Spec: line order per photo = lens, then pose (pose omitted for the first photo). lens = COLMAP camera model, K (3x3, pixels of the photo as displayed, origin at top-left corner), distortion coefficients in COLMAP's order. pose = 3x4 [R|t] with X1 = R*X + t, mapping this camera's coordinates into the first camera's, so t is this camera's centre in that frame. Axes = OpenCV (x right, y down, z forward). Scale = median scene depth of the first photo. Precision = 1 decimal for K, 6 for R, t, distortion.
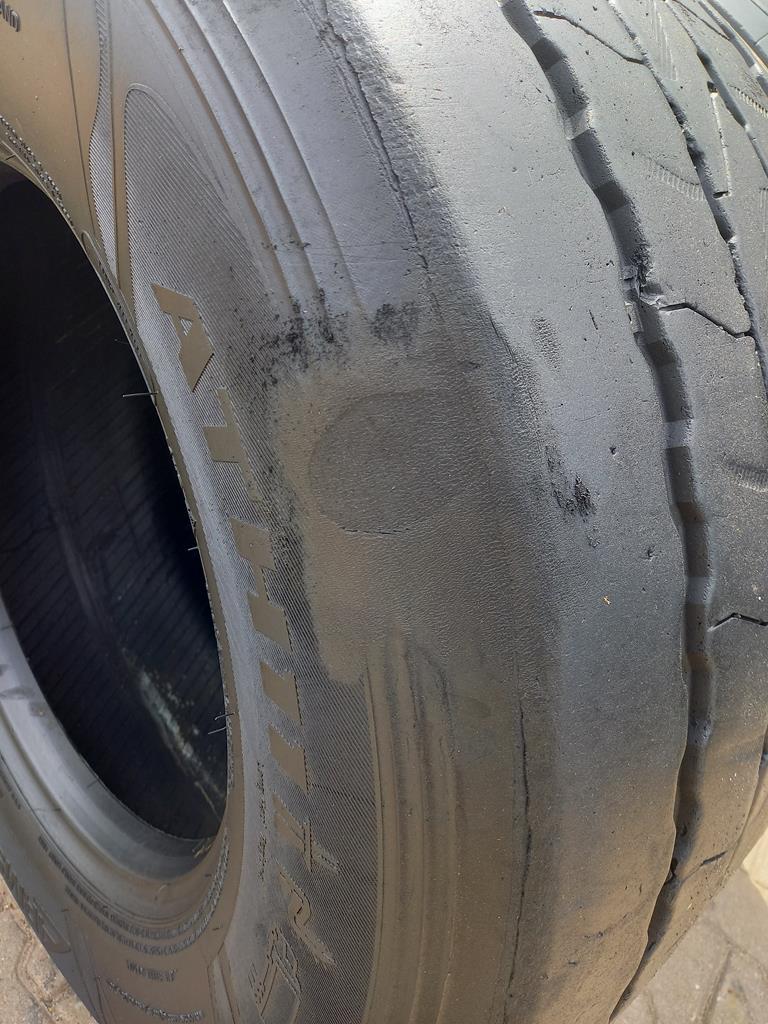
lens RADIAL K [[809.1, 0, 384.0], [0, 809.1, 512.0], [0, 0, 1]] dist [0.030839, -0.002429]
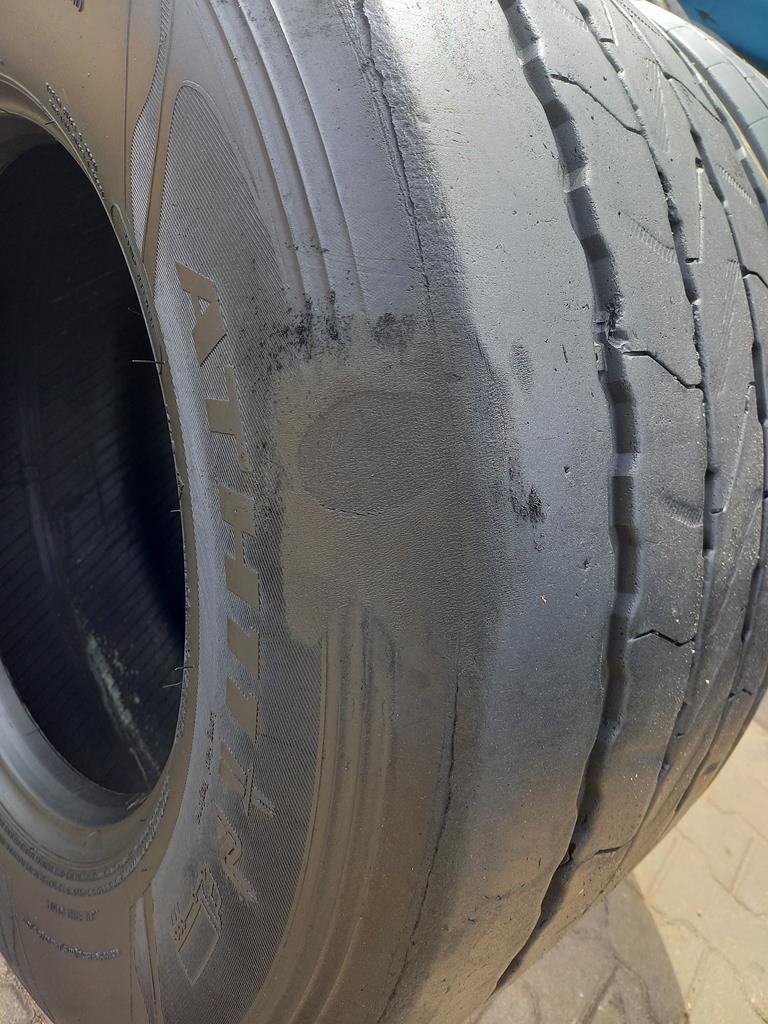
lens RADIAL K [[800.4, 0, 384.7], [0, 800.4, 518.4], [0, 0, 1]] dist [0.053626, -0.008527]
pose [[0.989559, 0.134278, 0.052361, -0.018799], [-0.134076, 0.990944, -0.007380, 0.031393], [-0.052878, 0.000282, 0.998601, -0.102965]]
